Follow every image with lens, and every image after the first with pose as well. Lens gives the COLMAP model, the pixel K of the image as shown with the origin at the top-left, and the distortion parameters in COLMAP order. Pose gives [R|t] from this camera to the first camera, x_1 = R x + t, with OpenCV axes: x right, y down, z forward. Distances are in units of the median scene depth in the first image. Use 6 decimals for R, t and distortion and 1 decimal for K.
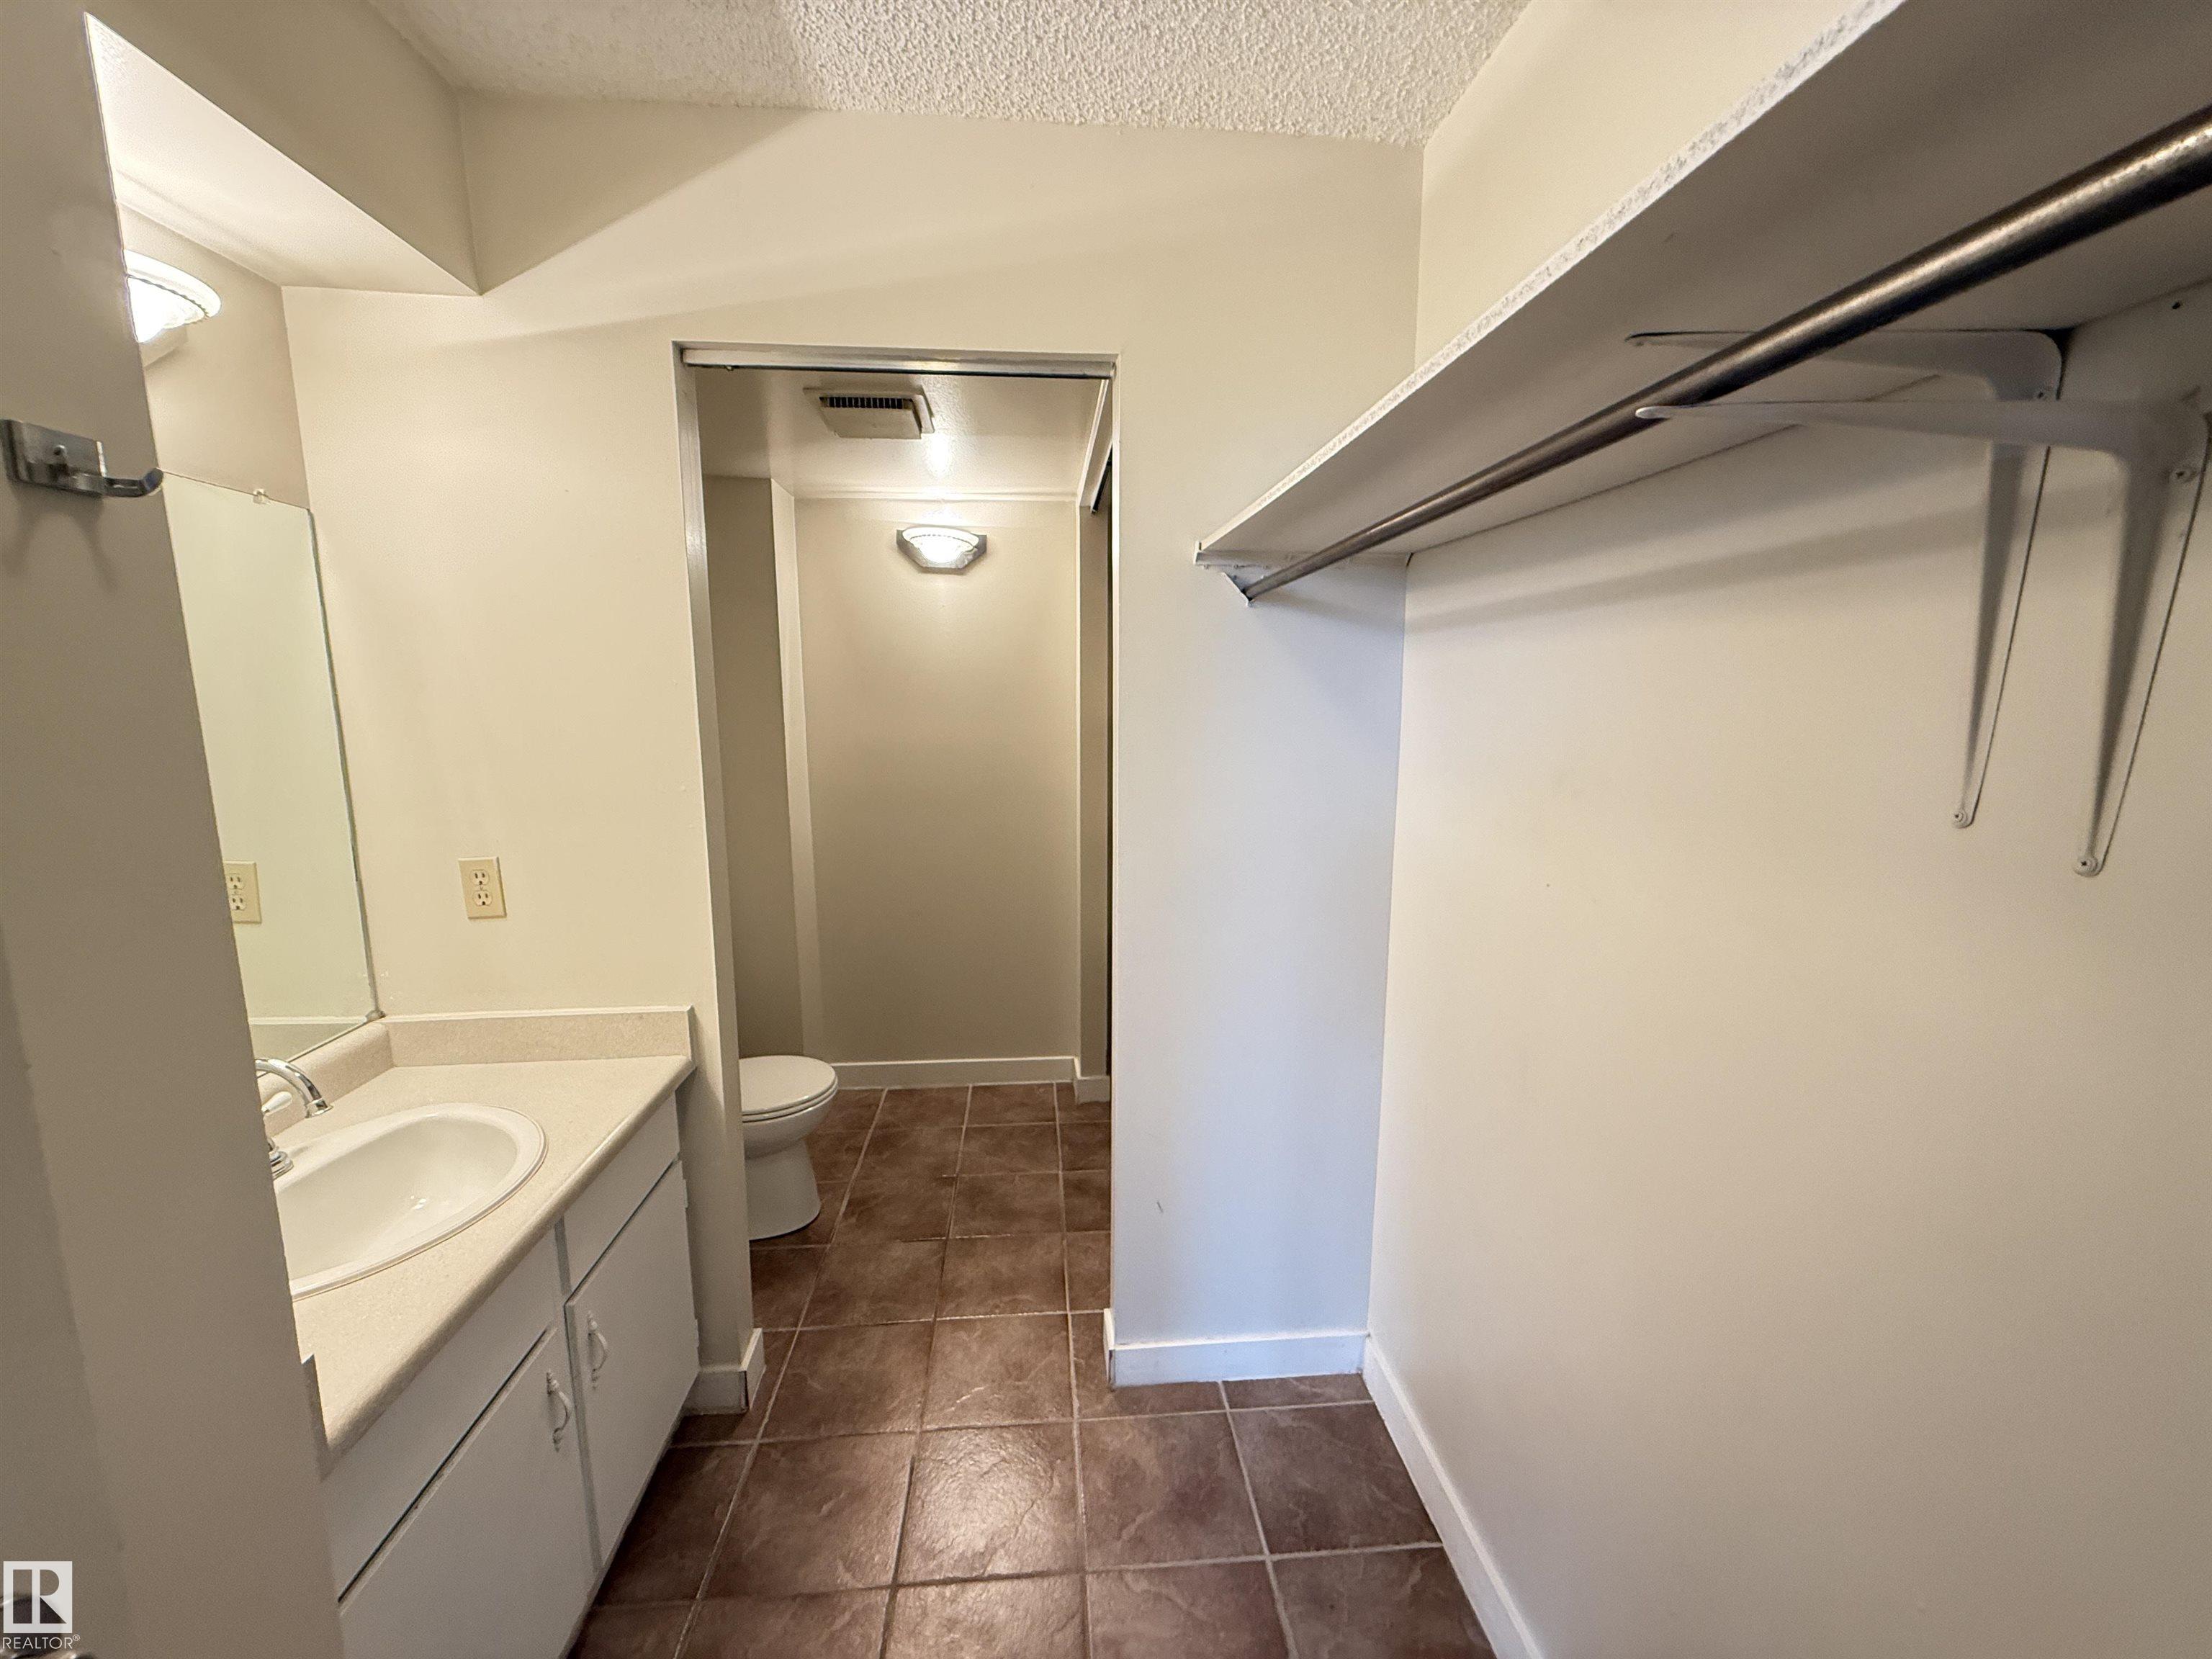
lens RADIAL K [[882.7, 0, 1104.5], [0, 882.7, 834.8], [0, 0, 1]] dist [-0.001462, 0.001030]
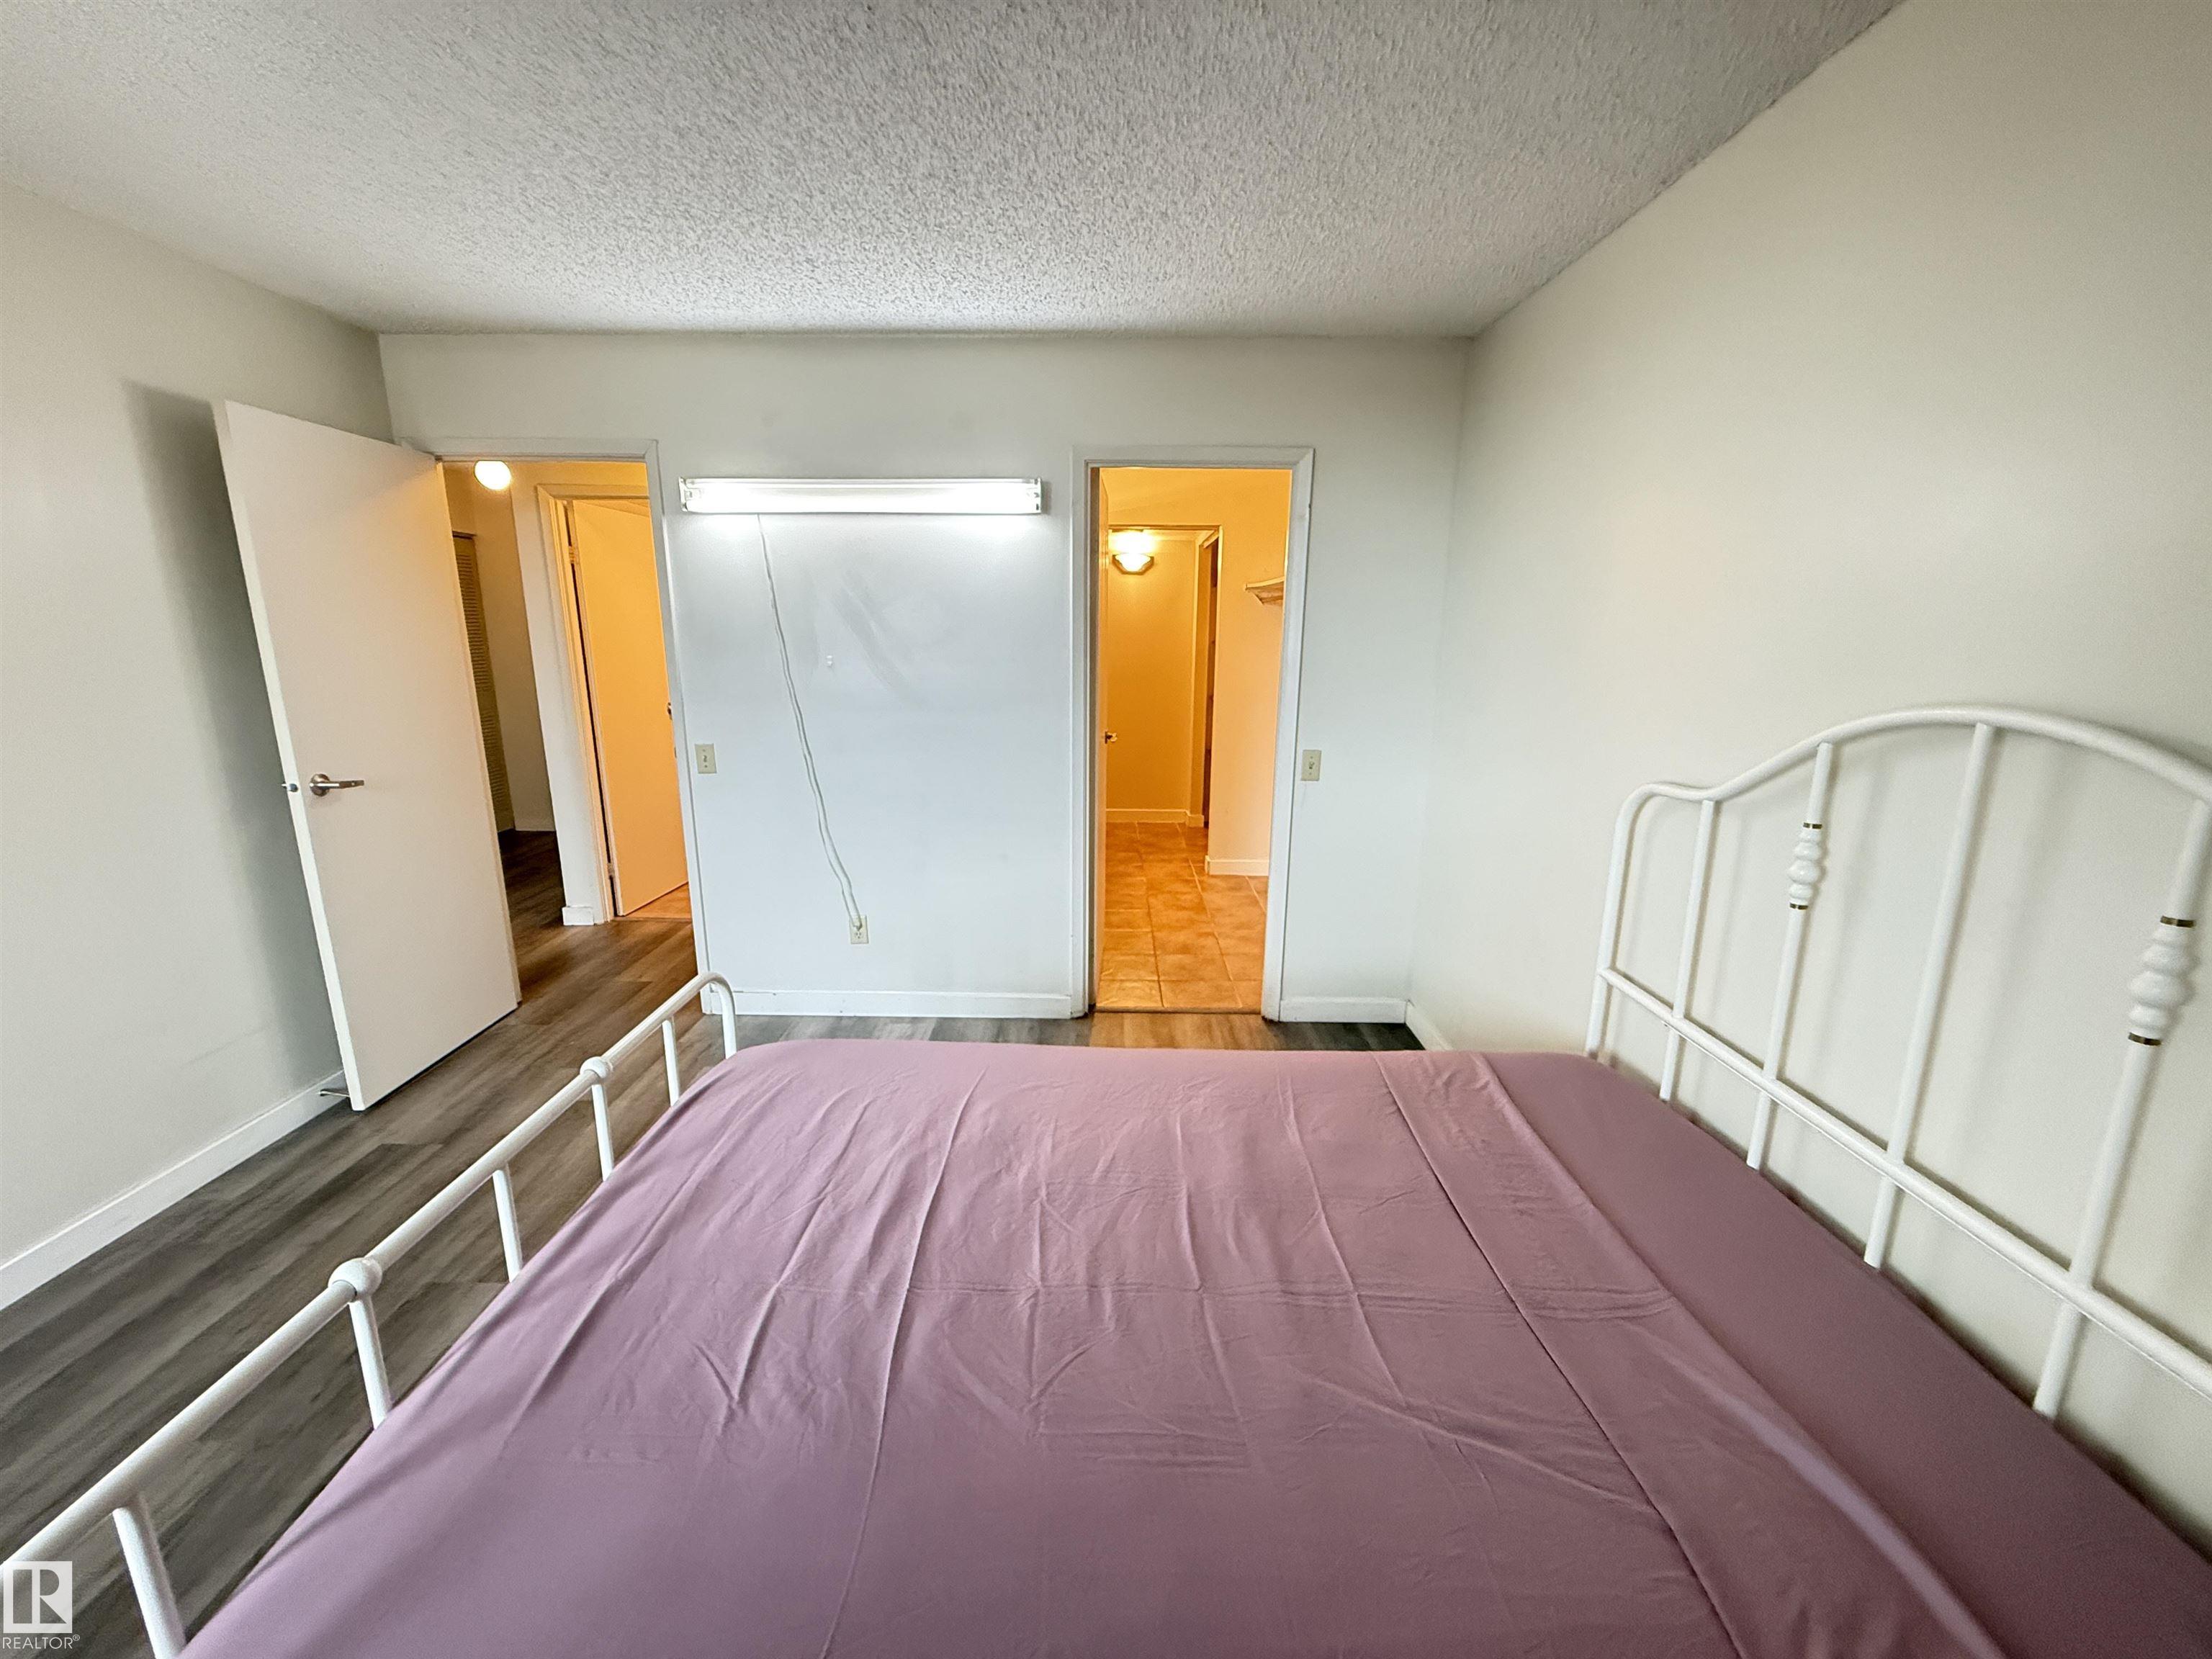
lens RADIAL K [[882.7, 0, 1101.4], [0, 882.7, 830.1], [0, 0, 1]] dist [-0.001462, 0.001030]
pose [[0.996325, 0.028765, -0.080673, -0.096679], [-0.024375, 0.998195, 0.054884, 0.286686], [0.082106, -0.052716, 0.995228, -1.619869]]
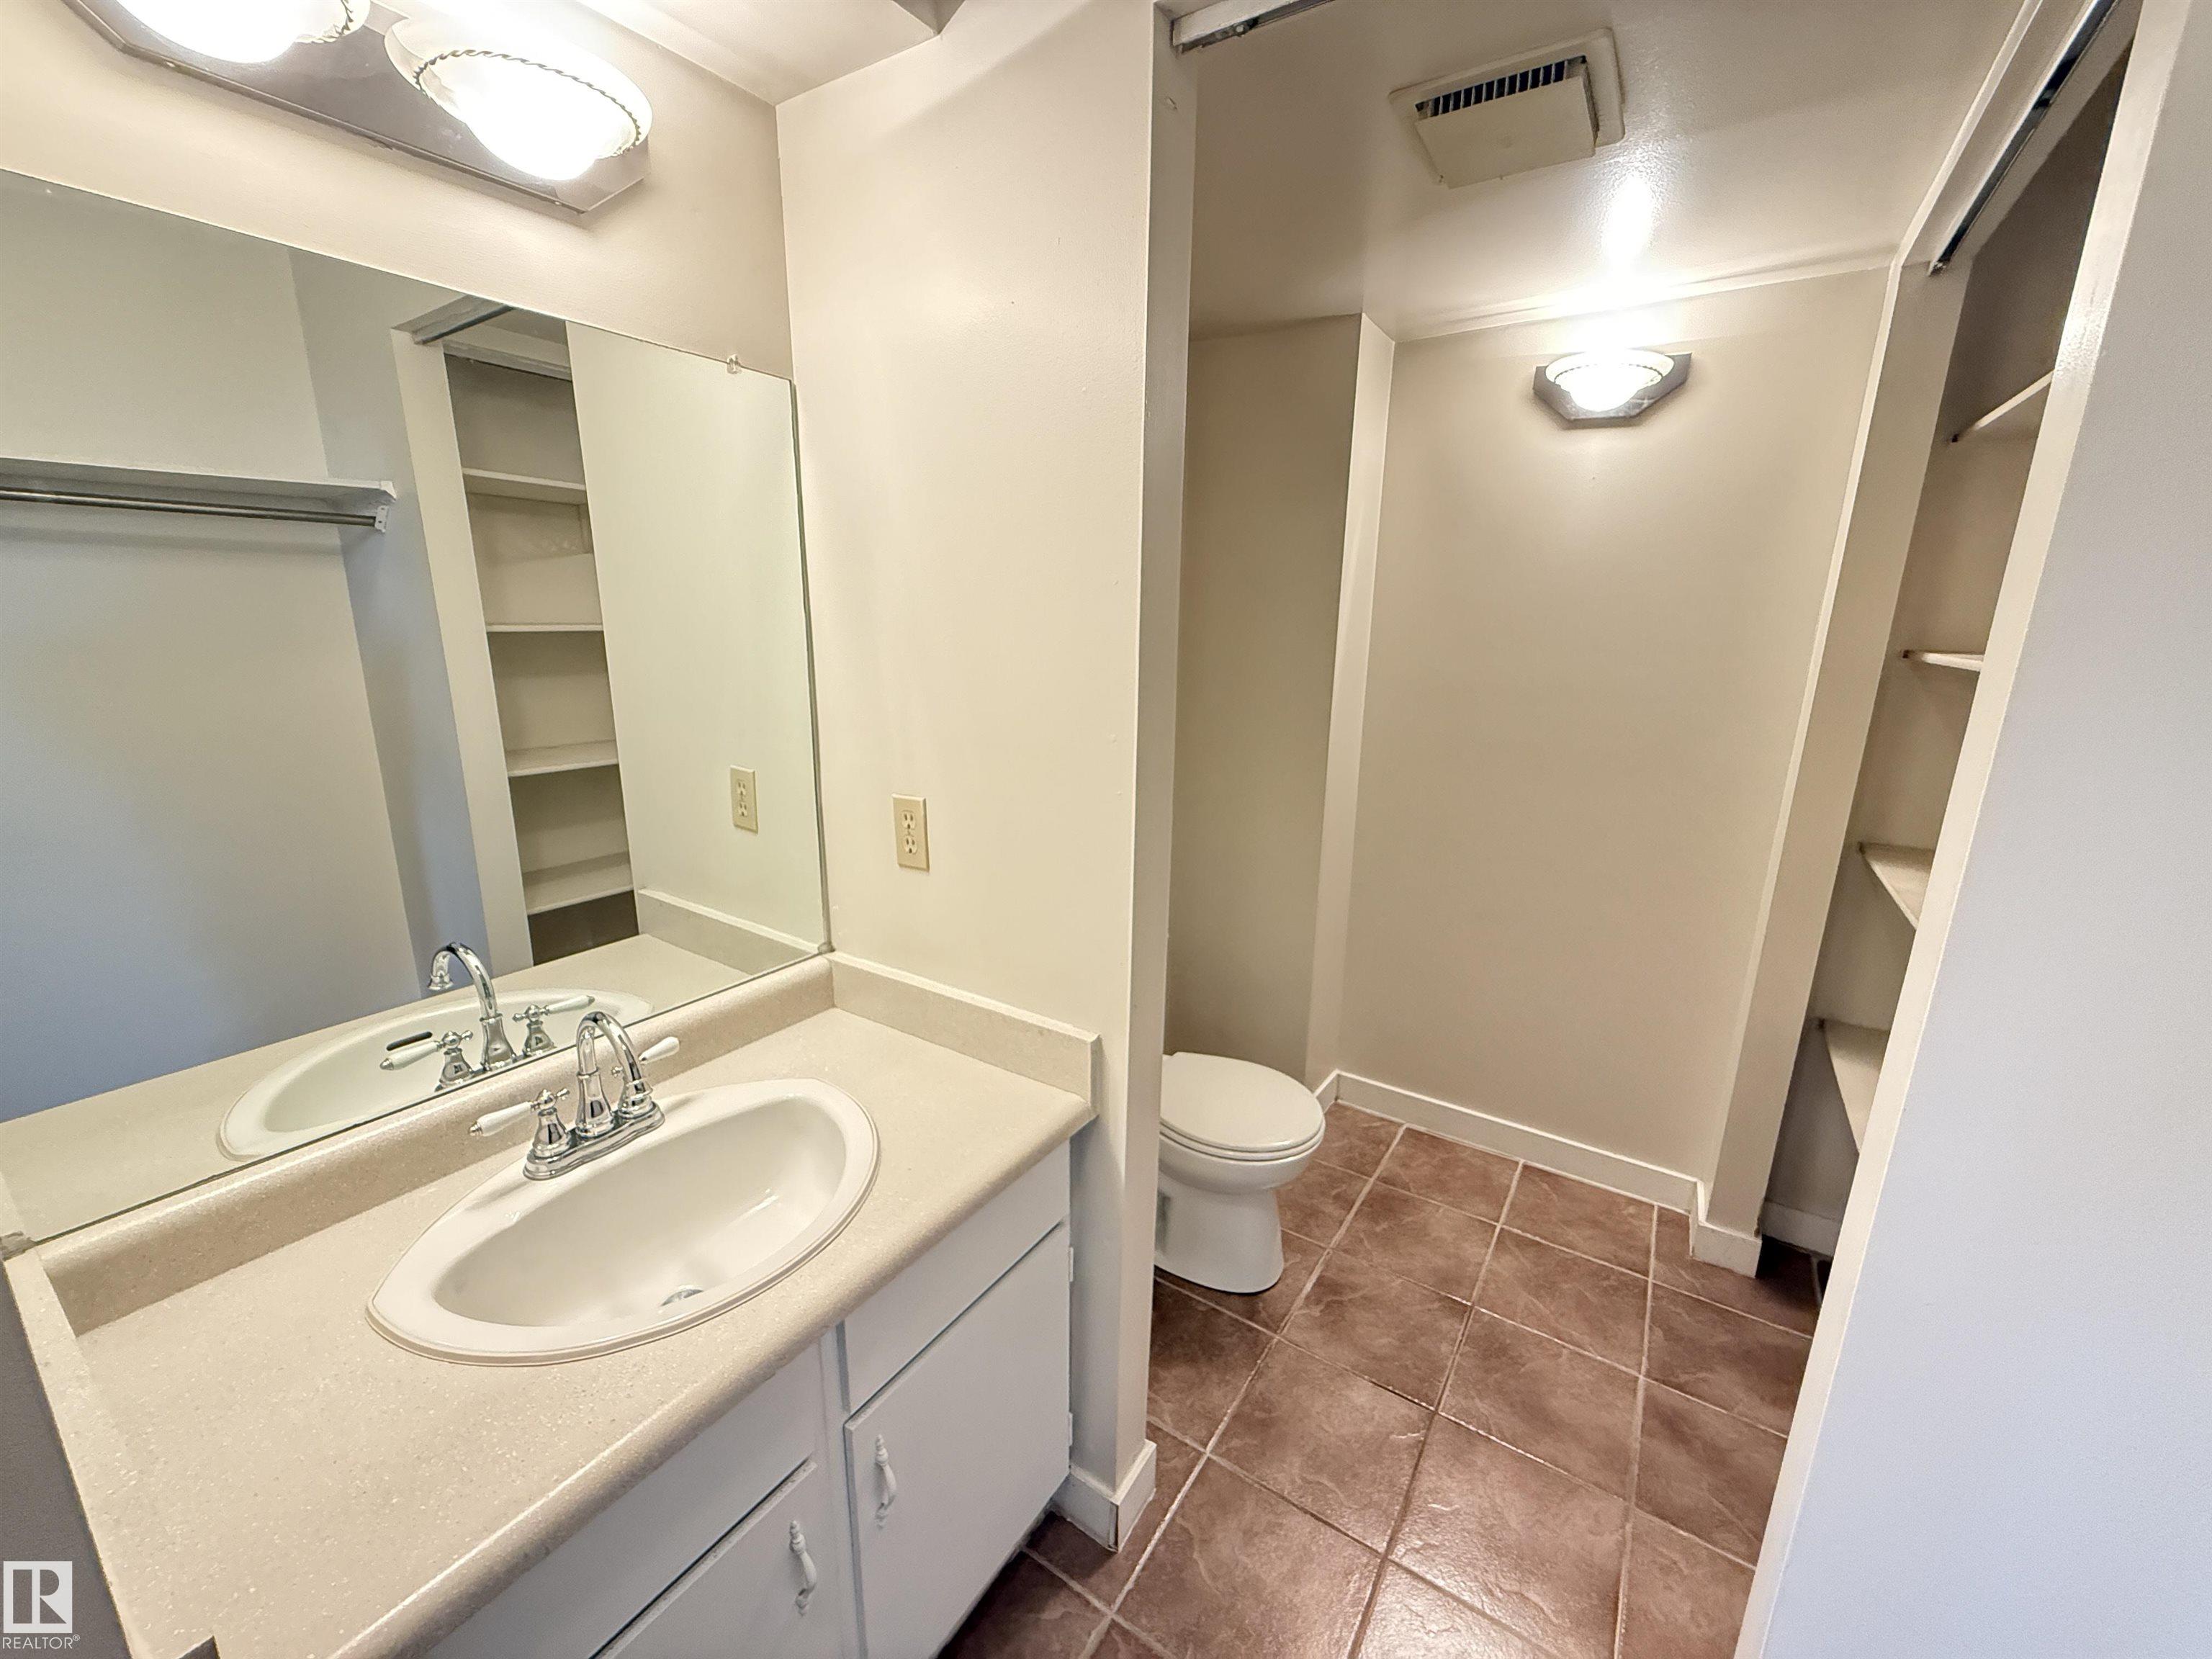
lens RADIAL K [[882.7, 0, 1103.3], [0, 882.7, 829.3], [0, 0, 1]] dist [-0.001462, 0.001030]
pose [[0.784418, 0.158013, -0.599767, -0.044185], [-0.112639, 0.987216, 0.112773, -0.043409], [0.609919, -0.020904, 0.792188, 0.335846]]
